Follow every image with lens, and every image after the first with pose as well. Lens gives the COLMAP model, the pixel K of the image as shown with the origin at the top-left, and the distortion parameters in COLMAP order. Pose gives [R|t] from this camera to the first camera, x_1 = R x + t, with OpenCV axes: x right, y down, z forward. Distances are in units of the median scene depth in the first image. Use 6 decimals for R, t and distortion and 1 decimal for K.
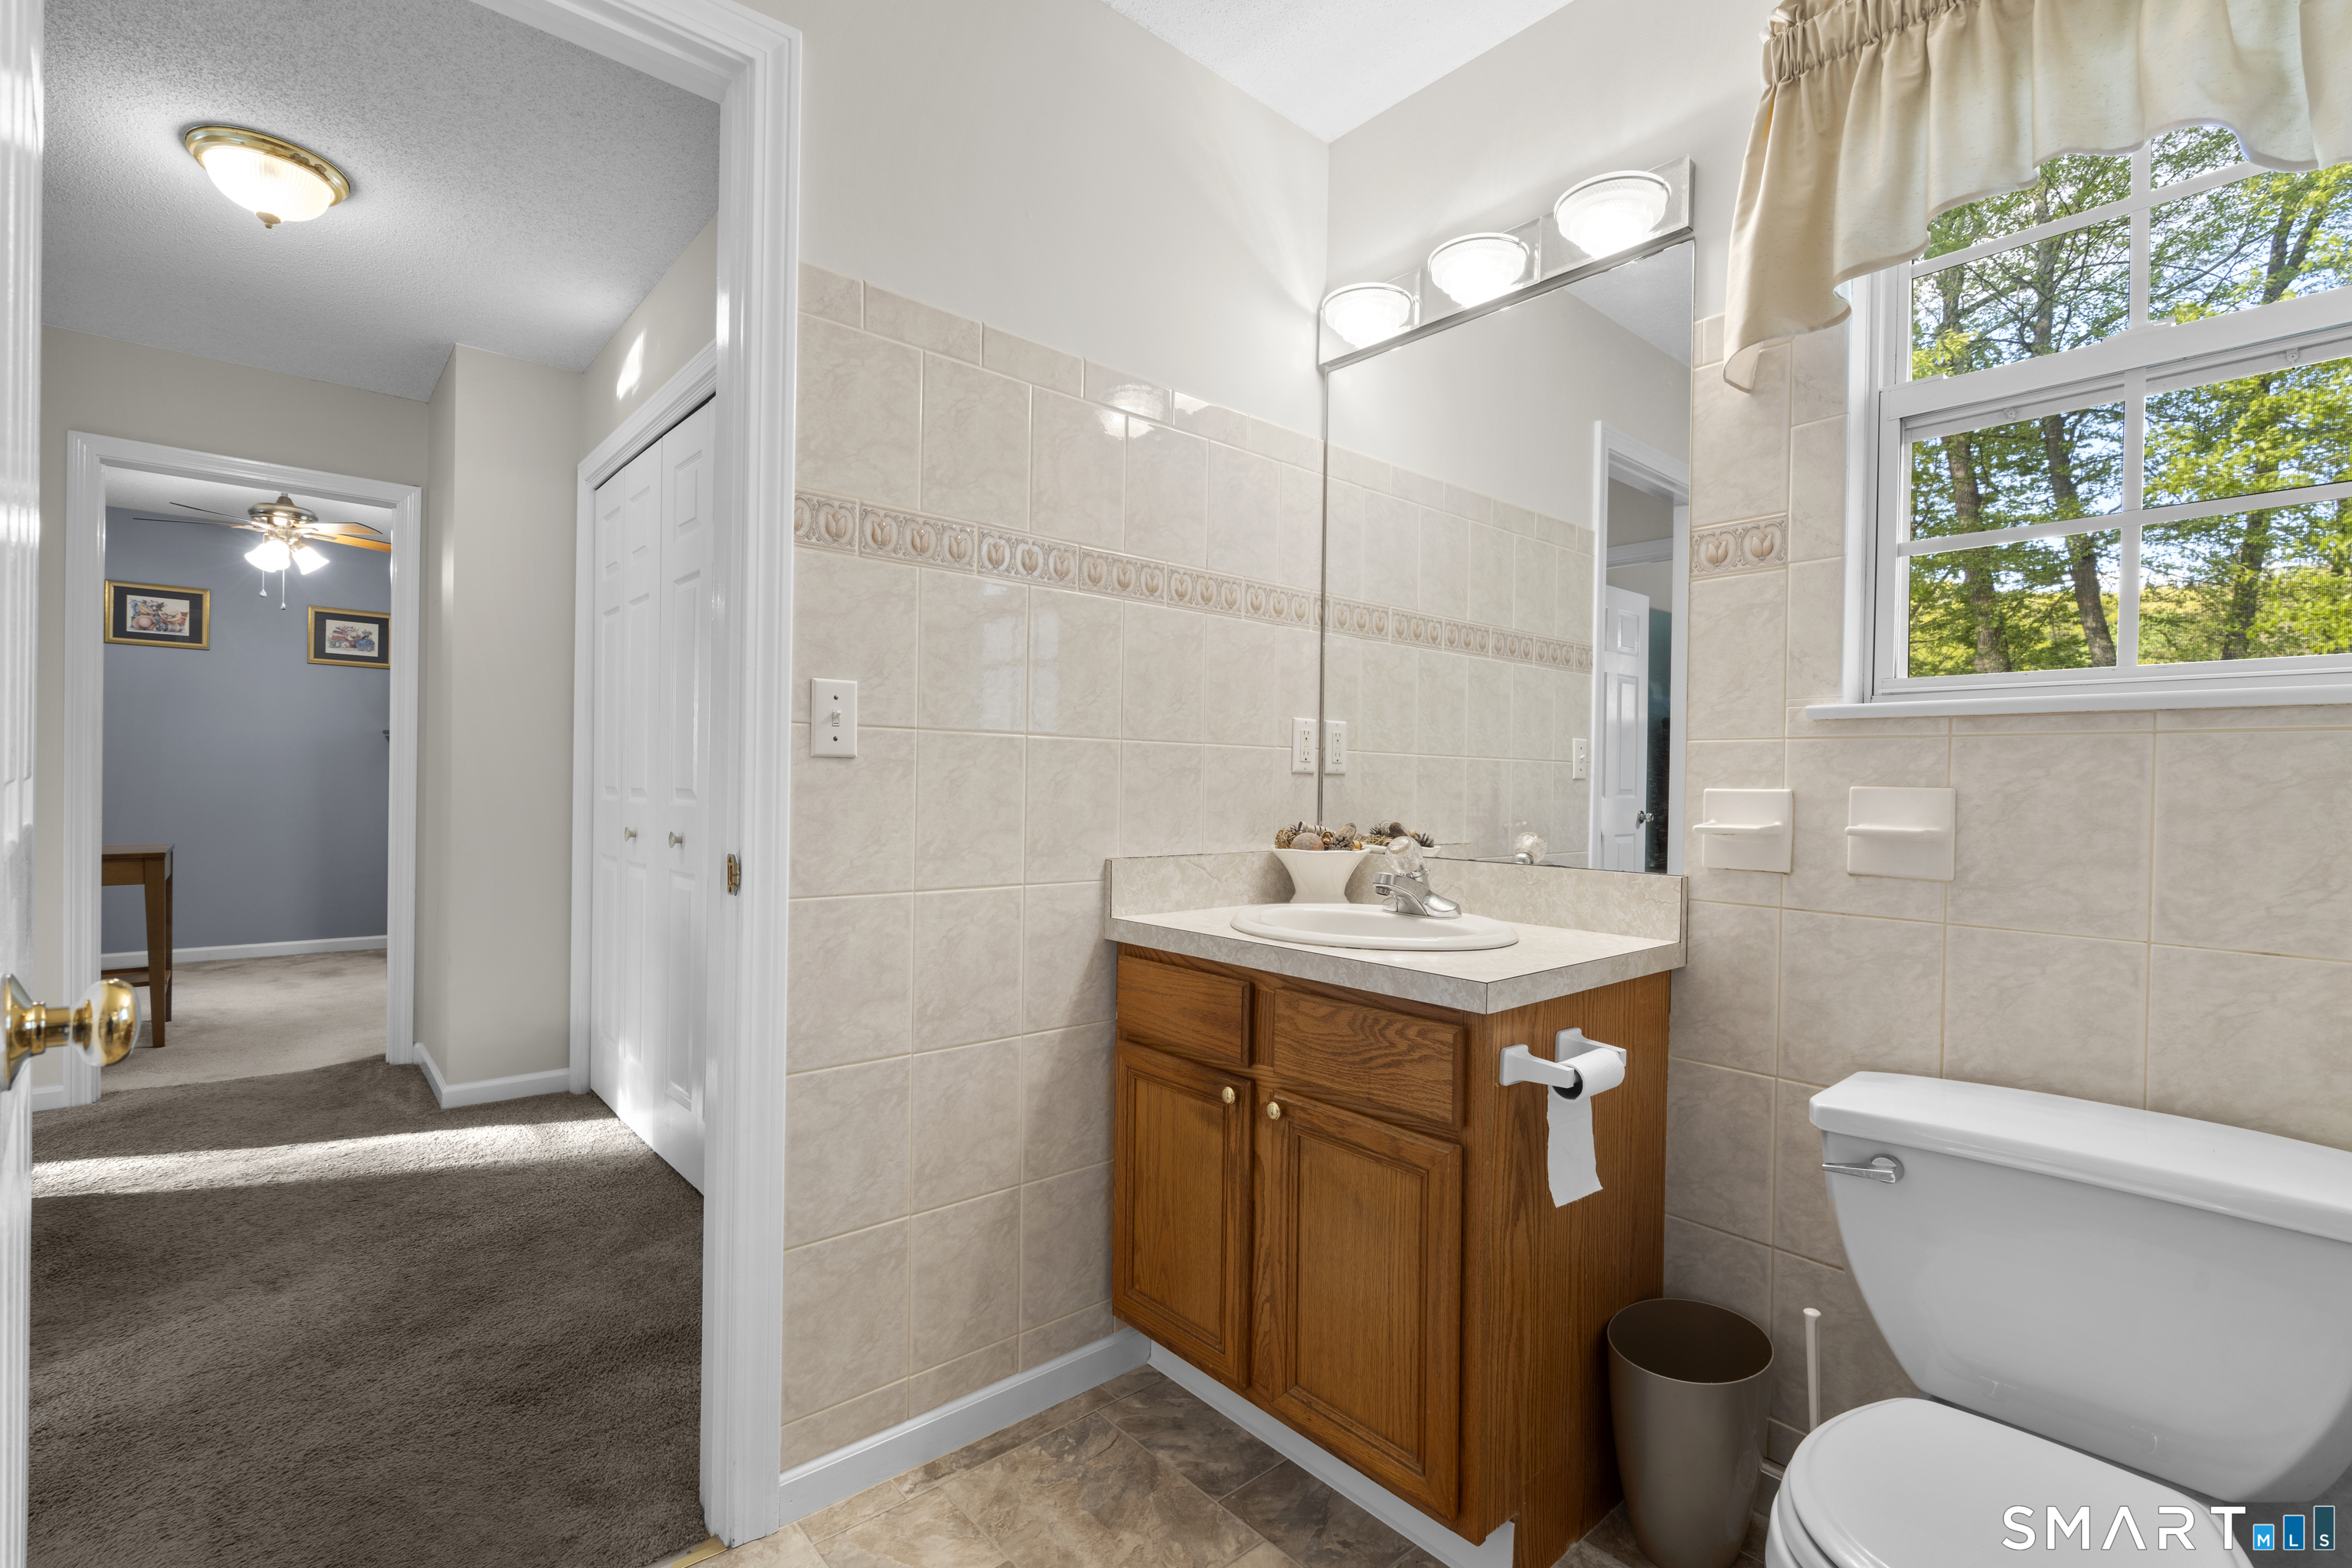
lens RADIAL K [[1050.8, 0, 1175.3], [0, 1050.8, 790.0], [0, 0, 1]] dist [-0.009695, 0.004067]
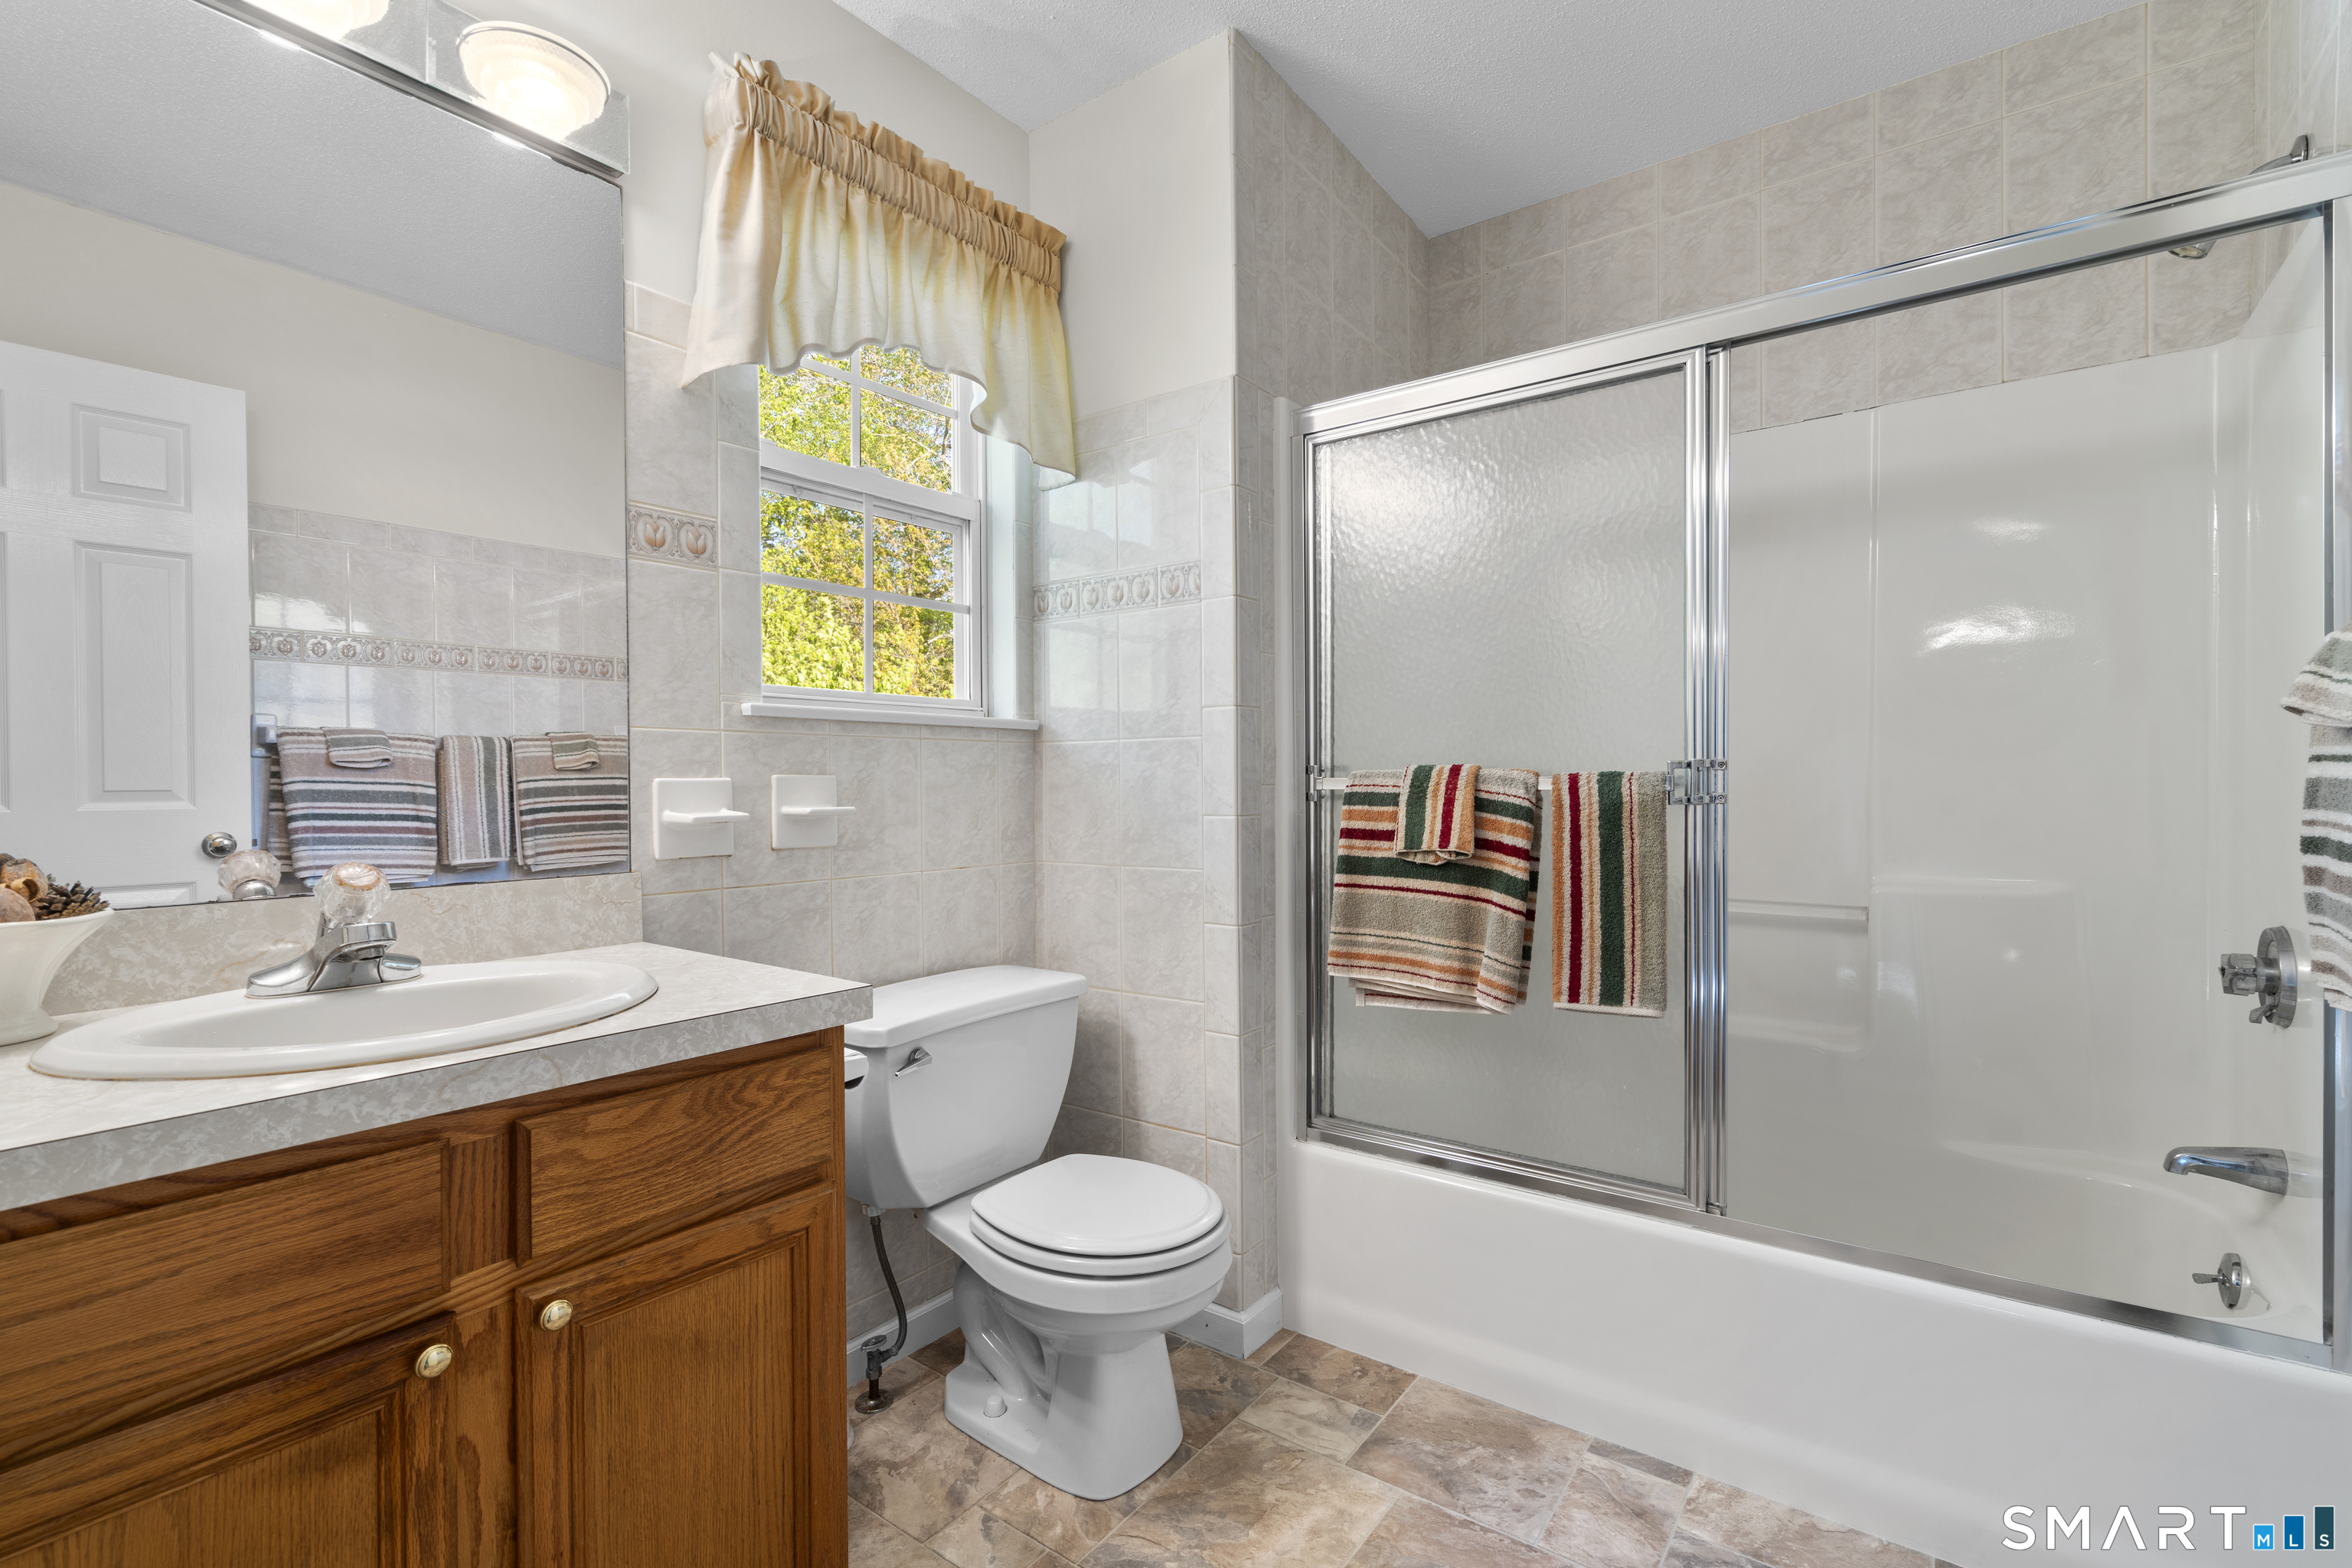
lens RADIAL K [[1050.8, 0, 1175.3], [0, 1050.8, 790.0], [0, 0, 1]] dist [-0.009695, 0.004067]
pose [[-0.213897, -0.022515, 0.976597, -0.571980], [0.007391, 0.999668, 0.024666, -0.011560], [-0.976828, 0.012494, -0.213659, 0.779335]]
